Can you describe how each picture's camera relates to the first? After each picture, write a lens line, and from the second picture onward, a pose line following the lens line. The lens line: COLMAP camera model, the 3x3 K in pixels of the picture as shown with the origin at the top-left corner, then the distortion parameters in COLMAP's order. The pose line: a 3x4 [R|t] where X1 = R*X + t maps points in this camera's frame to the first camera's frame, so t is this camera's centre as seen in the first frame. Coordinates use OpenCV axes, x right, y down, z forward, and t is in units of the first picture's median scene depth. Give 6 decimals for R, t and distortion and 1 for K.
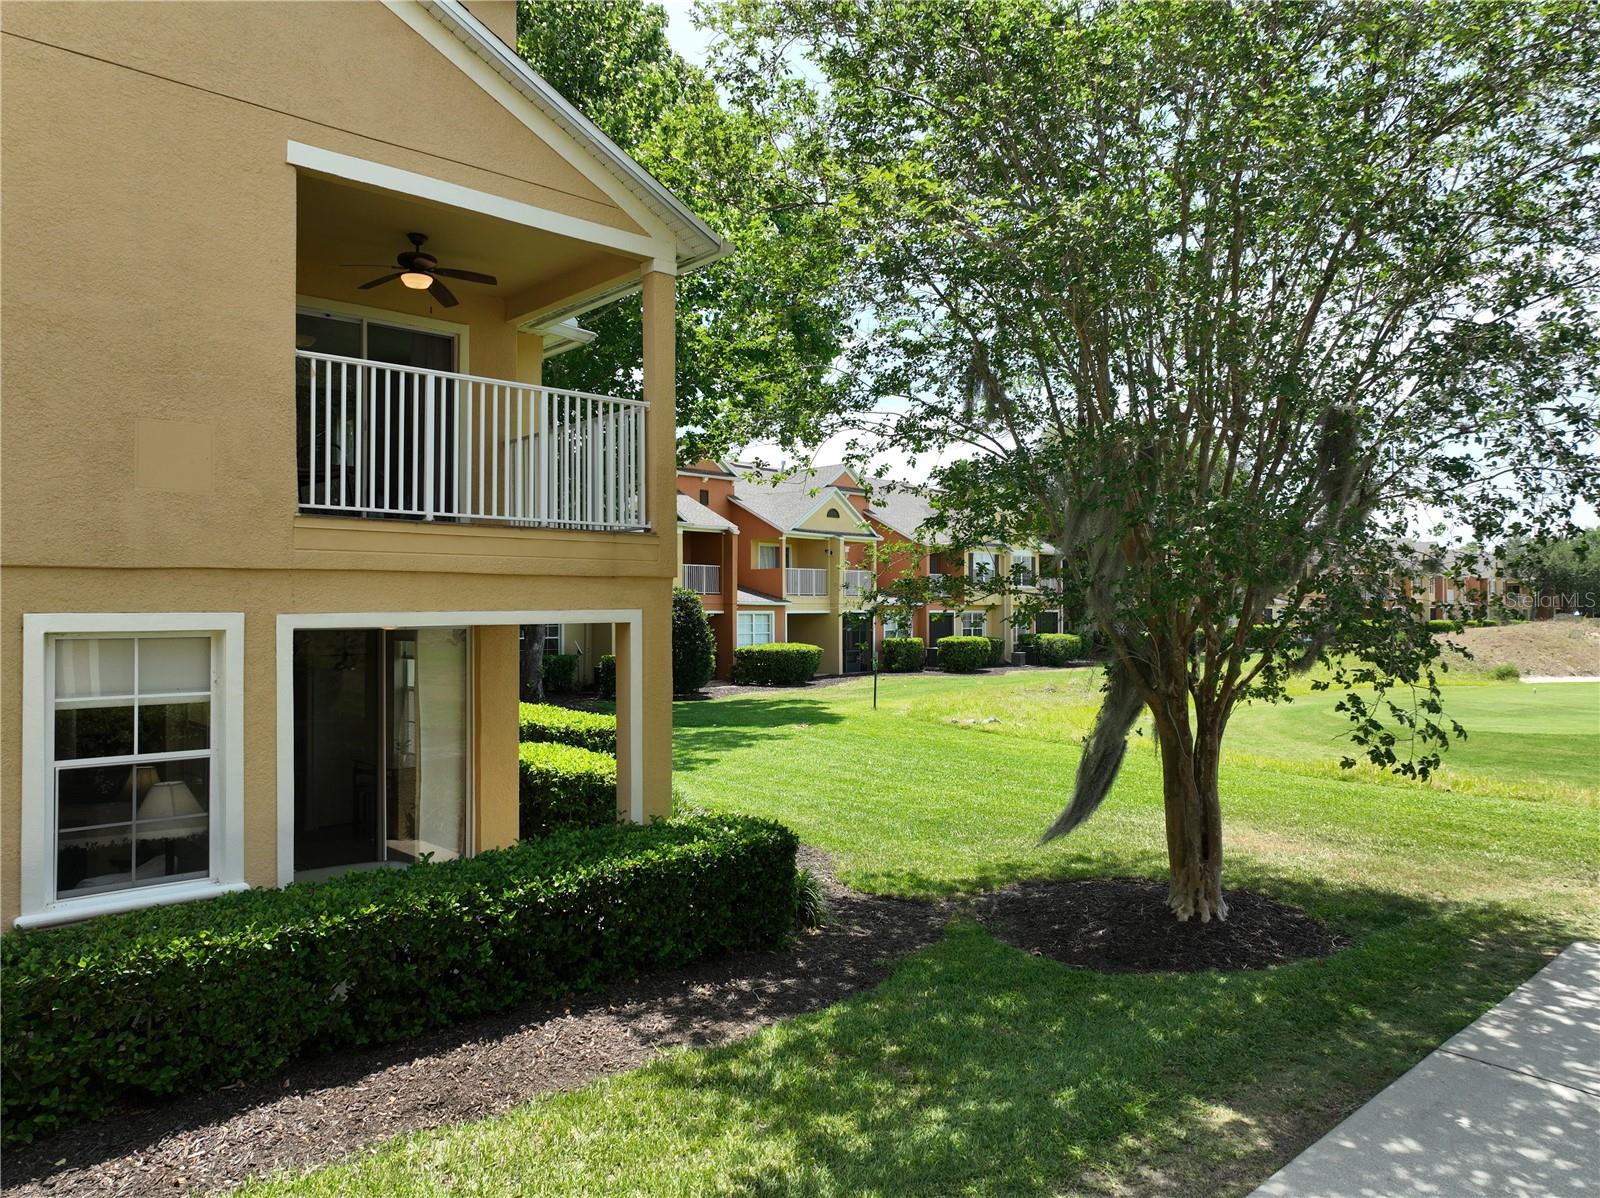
lens RADIAL K [[1132.3, 0, 814.9], [0, 1132.3, 595.0], [0, 0, 1]] dist [-0.007055, 0.026340]
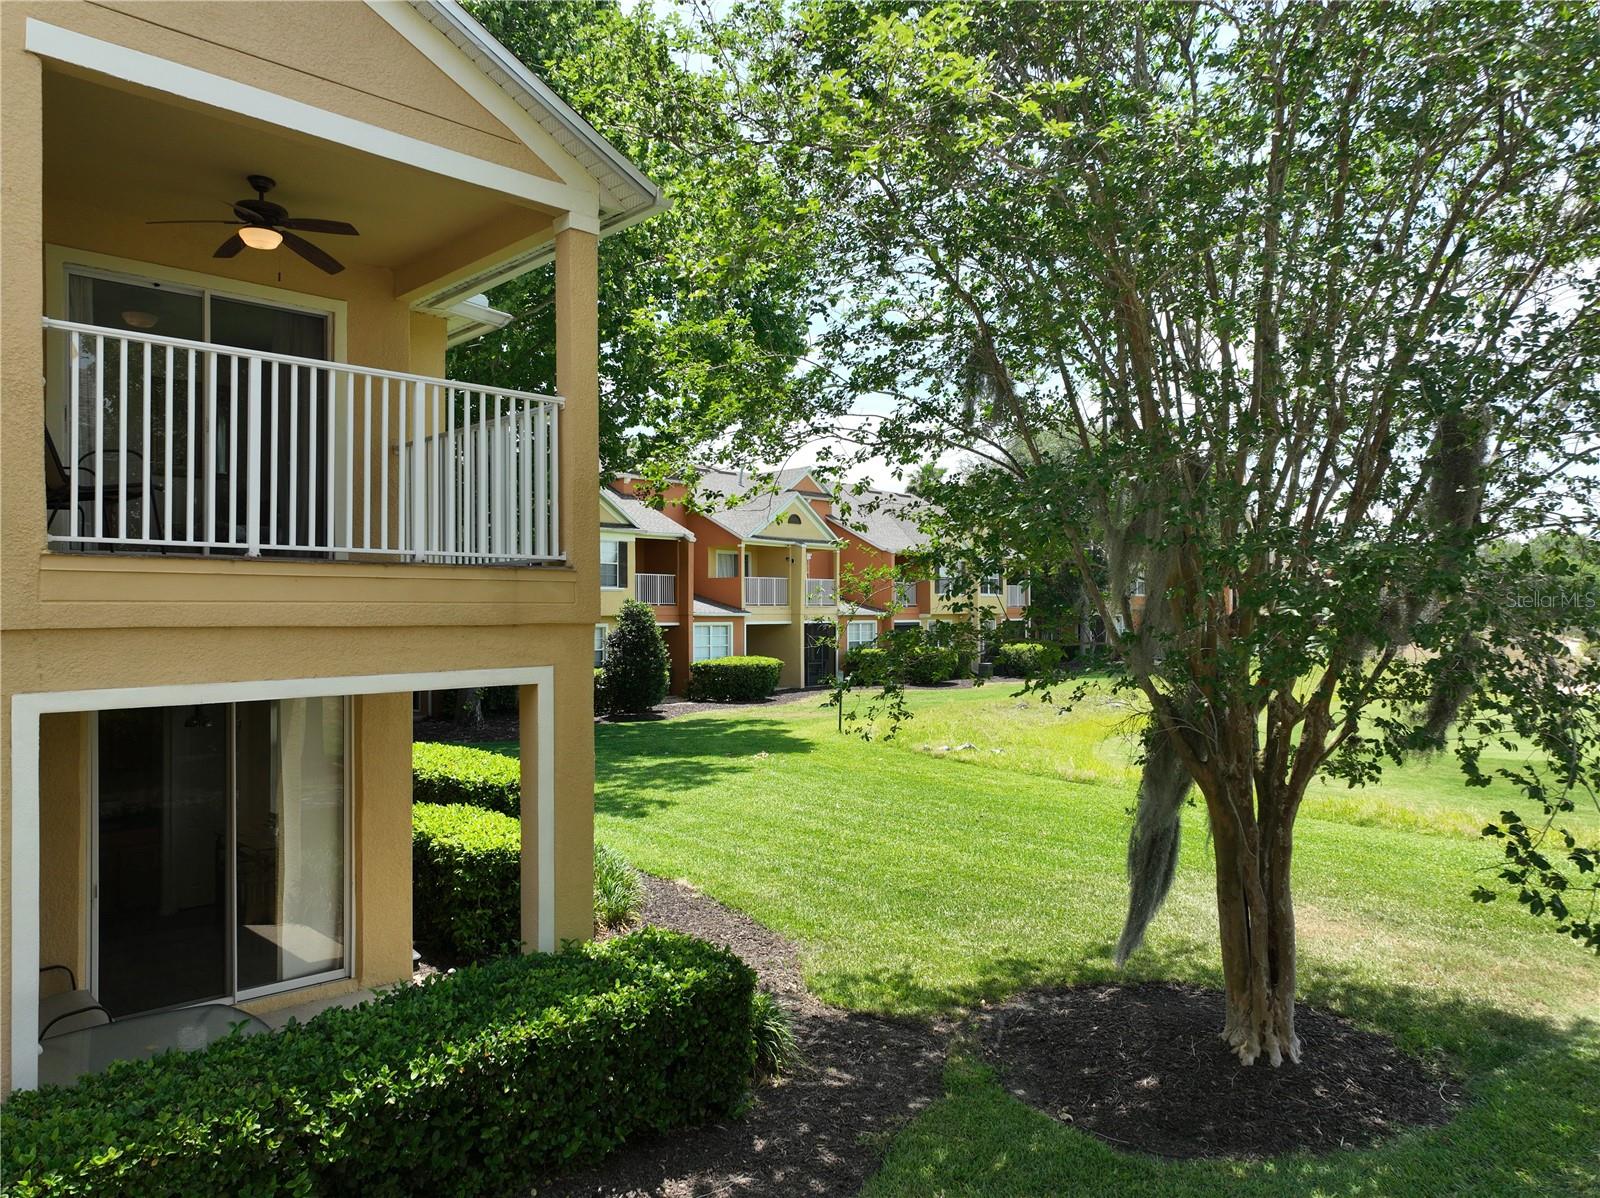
lens RADIAL K [[1132.3, 0, 811.9], [0, 1132.3, 598.0], [0, 0, 1]] dist [-0.007055, 0.026340]
pose [[0.999466, 0.000395, 0.032662, -0.001828], [-0.000440, 0.999999, 0.001386, -0.032566], [-0.032662, -0.001400, 0.999465, 0.207298]]
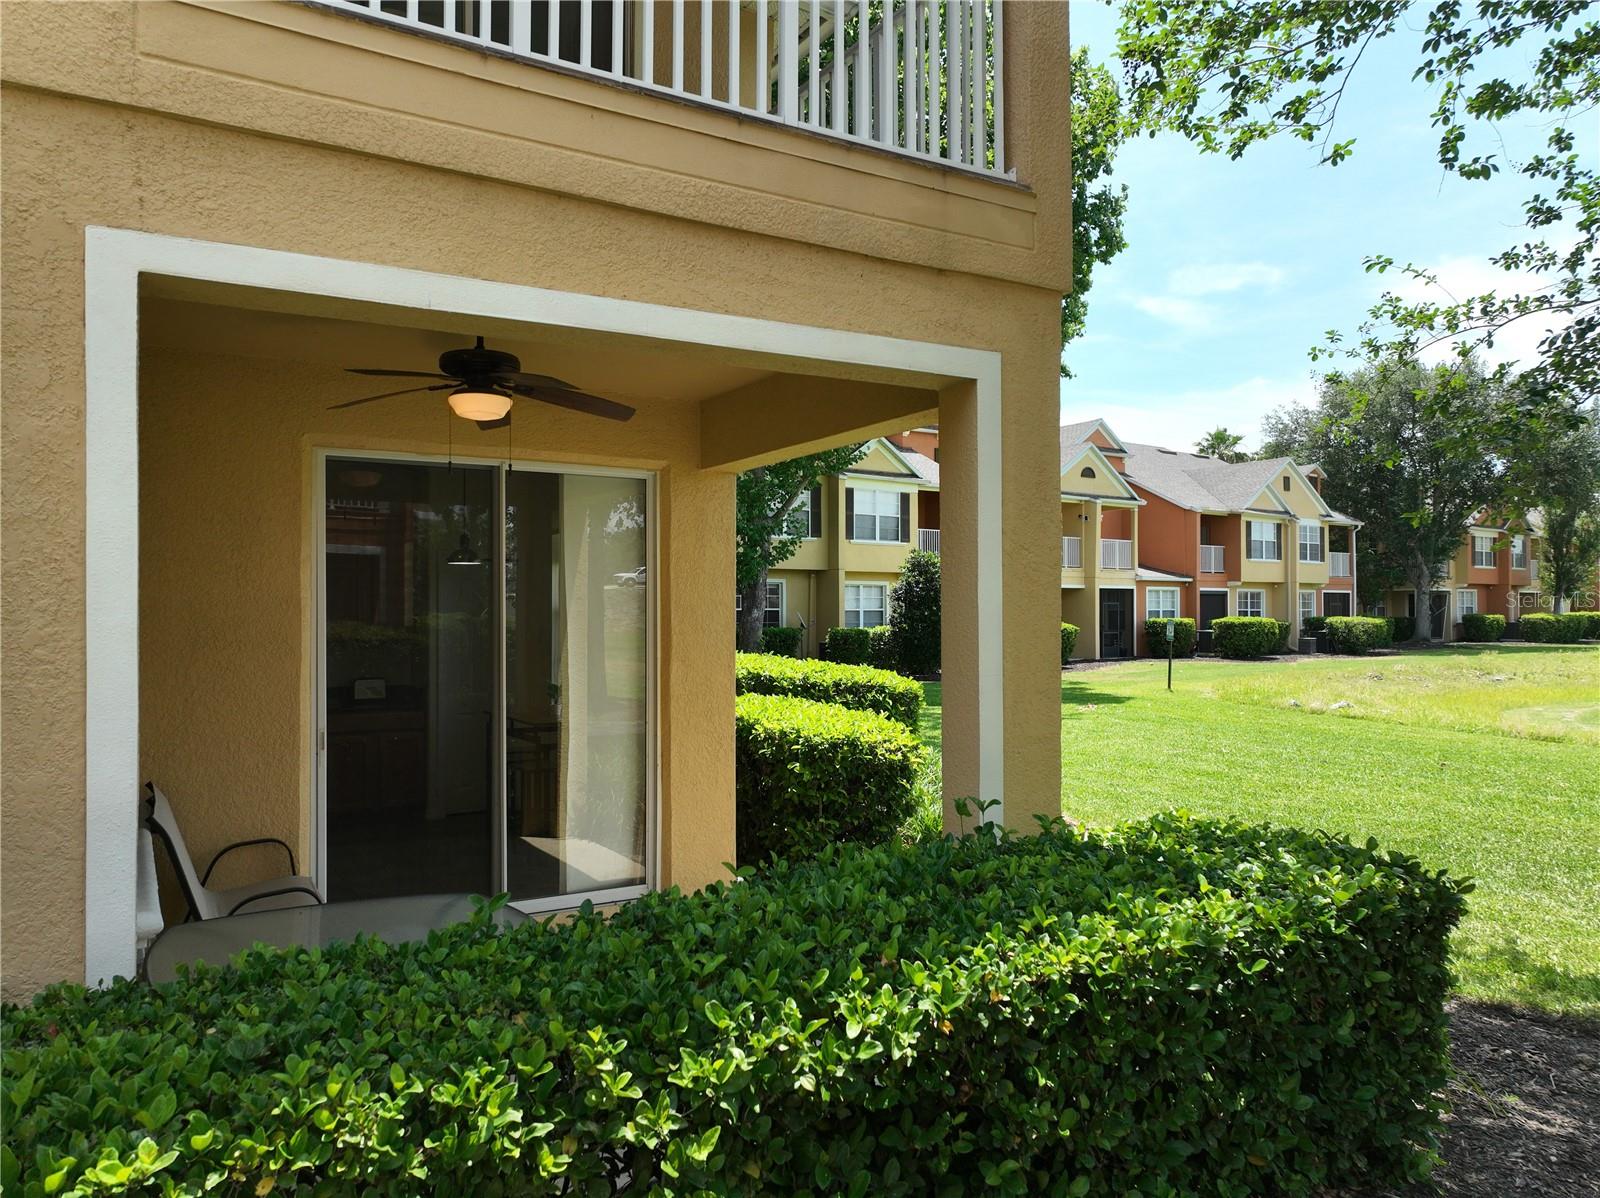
lens RADIAL K [[1132.3, 0, 813.1], [0, 1132.3, 589.7], [0, 0, 1]] dist [-0.007055, 0.026340]
pose [[0.982351, -0.001315, -0.187042, -0.132406], [0.000284, 0.999985, -0.005537, 0.101136], [0.187047, 0.005387, 0.982336, 0.509041]]
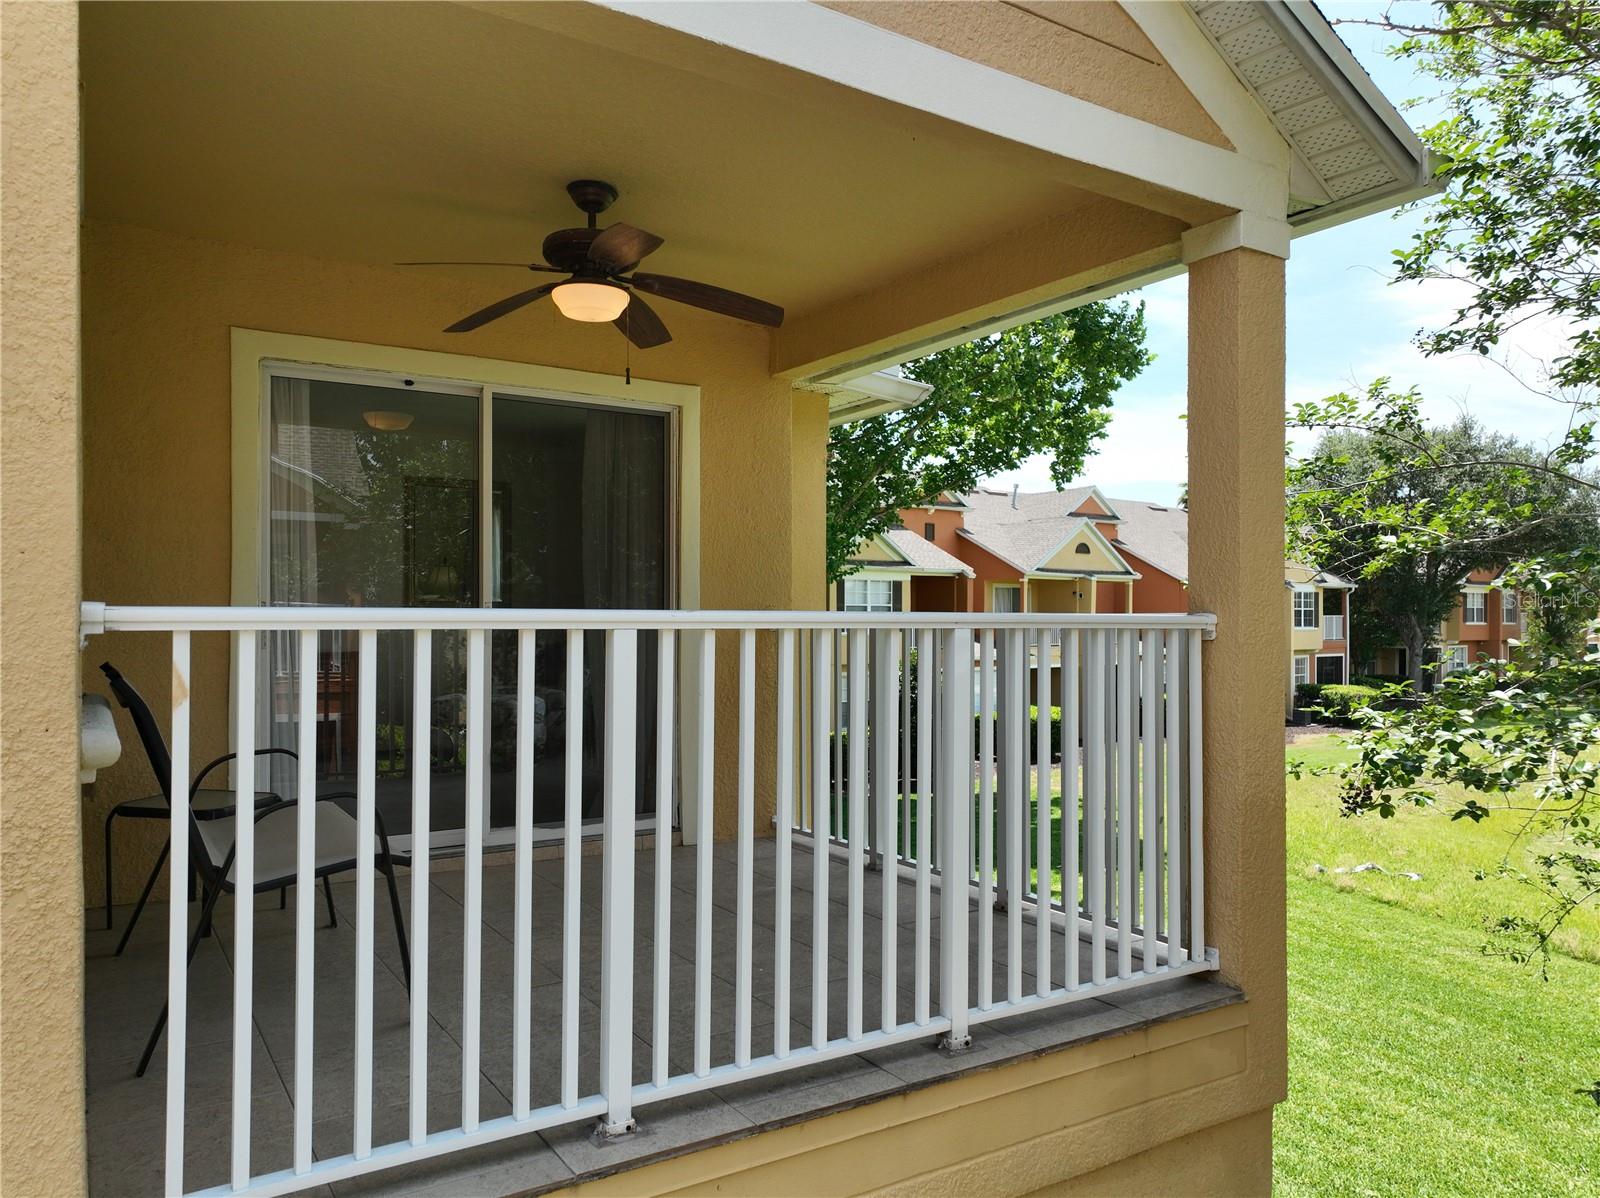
lens RADIAL K [[1132.3, 0, 801.6], [0, 1132.3, 607.2], [0, 0, 1]] dist [-0.007055, 0.026340]
pose [[0.984668, -0.000066, -0.174438, -0.199958], [0.001625, 0.999960, 0.008795, -0.166065], [0.174430, -0.008944, 0.984629, 0.593040]]
